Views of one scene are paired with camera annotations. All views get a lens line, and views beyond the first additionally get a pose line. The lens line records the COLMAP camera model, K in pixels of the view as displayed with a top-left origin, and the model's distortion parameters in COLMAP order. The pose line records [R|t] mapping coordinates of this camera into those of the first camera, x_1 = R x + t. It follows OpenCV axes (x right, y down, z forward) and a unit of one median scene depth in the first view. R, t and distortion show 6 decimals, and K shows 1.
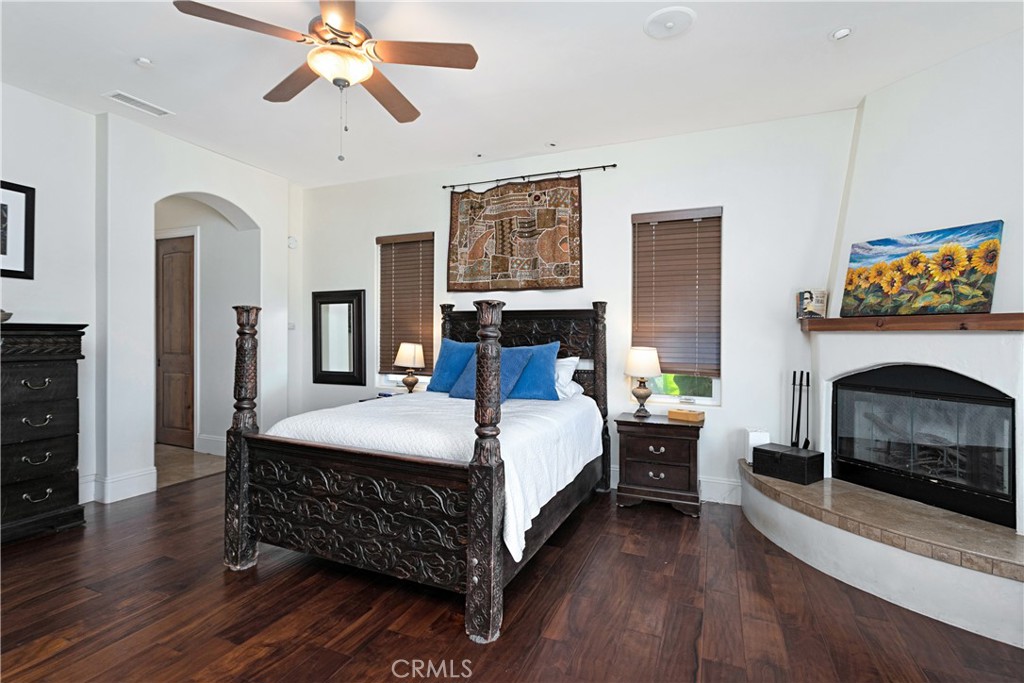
lens RADIAL K [[485.4, 0, 514.5], [0, 485.4, 340.2], [0, 0, 1]] dist [-0.011711, 0.000234]
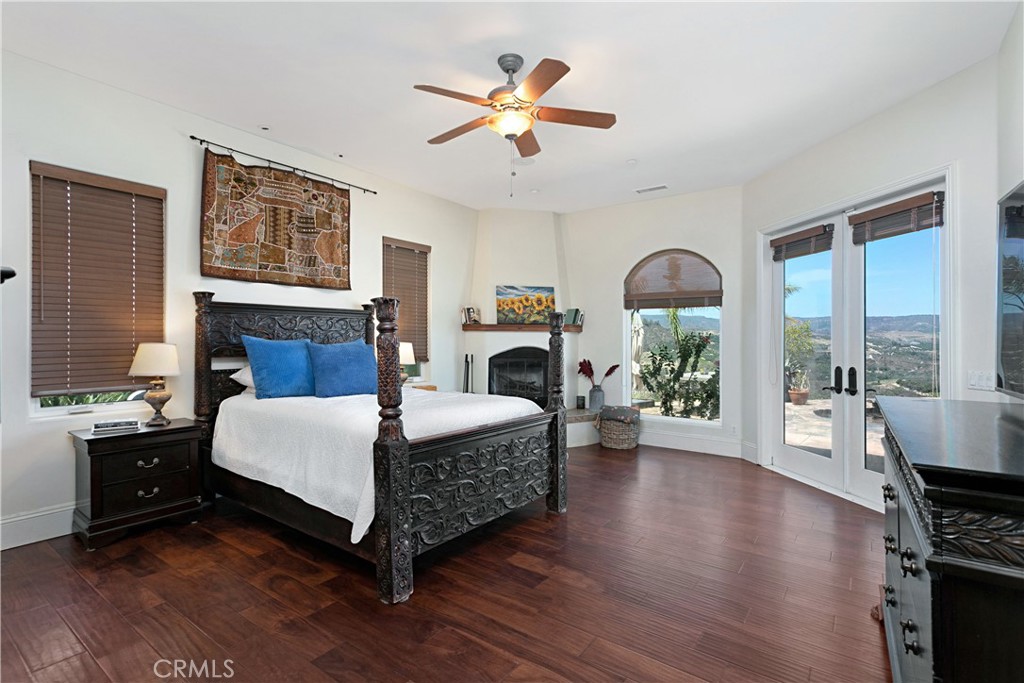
lens RADIAL K [[485.4, 0, 513.7], [0, 485.4, 337.4], [0, 0, 1]] dist [-0.011711, 0.000234]
pose [[0.219533, -0.008921, 0.975564, -0.873123], [0.002931, 0.999960, 0.008484, -0.006989], [-0.975601, 0.000997, 0.219550, 0.381428]]
